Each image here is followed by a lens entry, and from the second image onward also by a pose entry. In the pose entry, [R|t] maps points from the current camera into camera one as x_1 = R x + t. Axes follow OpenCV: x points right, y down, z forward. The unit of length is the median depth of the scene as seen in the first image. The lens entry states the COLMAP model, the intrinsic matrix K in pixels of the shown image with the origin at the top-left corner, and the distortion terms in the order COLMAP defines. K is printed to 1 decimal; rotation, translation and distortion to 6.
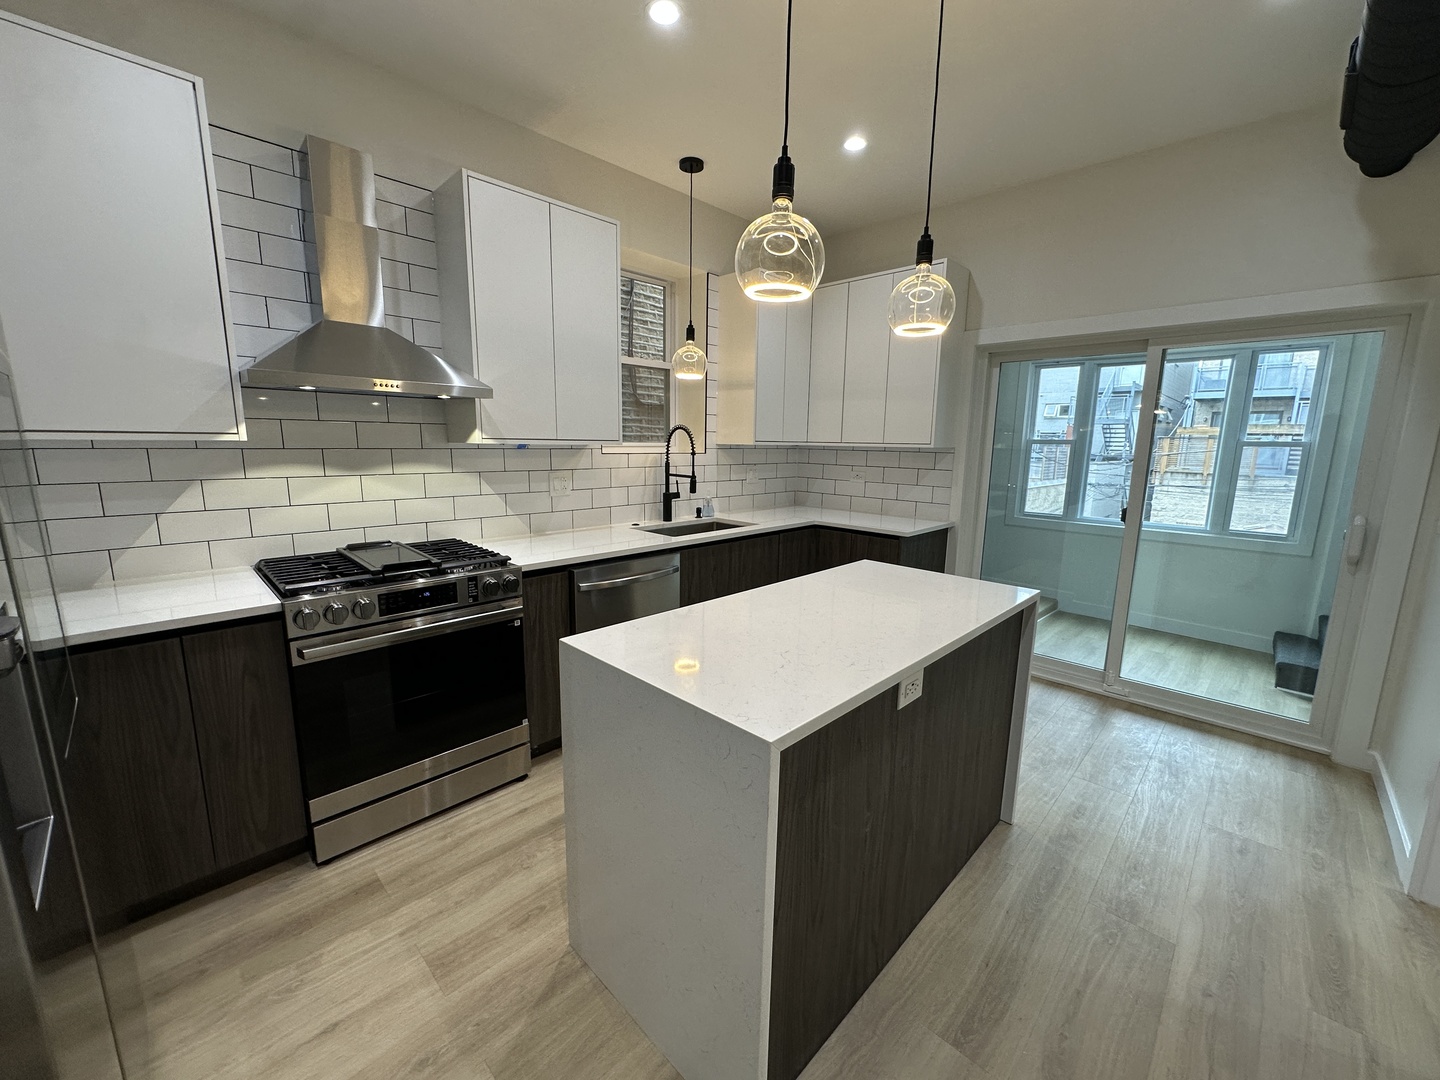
lens RADIAL K [[575.4, 0, 719.6], [0, 575.4, 542.1], [0, 0, 1]] dist [-0.000673, 0.000215]
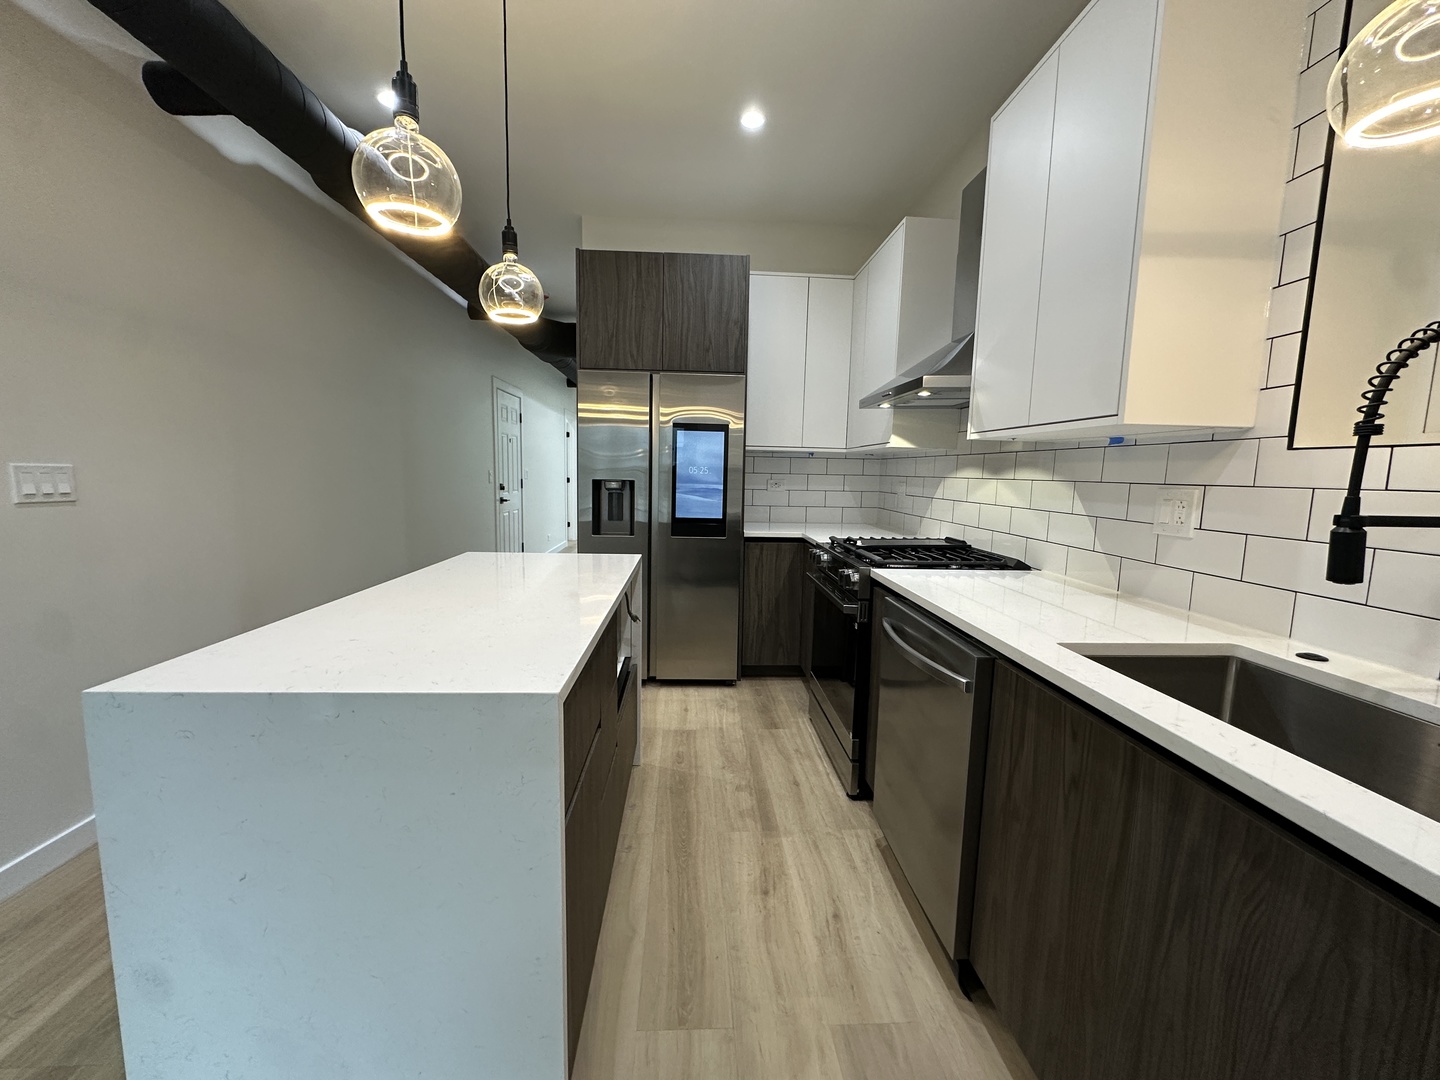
lens RADIAL K [[575.4, 0, 719.6], [0, 575.4, 542.1], [0, 0, 1]] dist [-0.000673, 0.000215]
pose [[-0.676436, 0.060636, -0.734001, 0.348219], [-0.160634, 0.960466, 0.227380, -0.122606], [0.718771, 0.271713, -0.639954, 1.007872]]
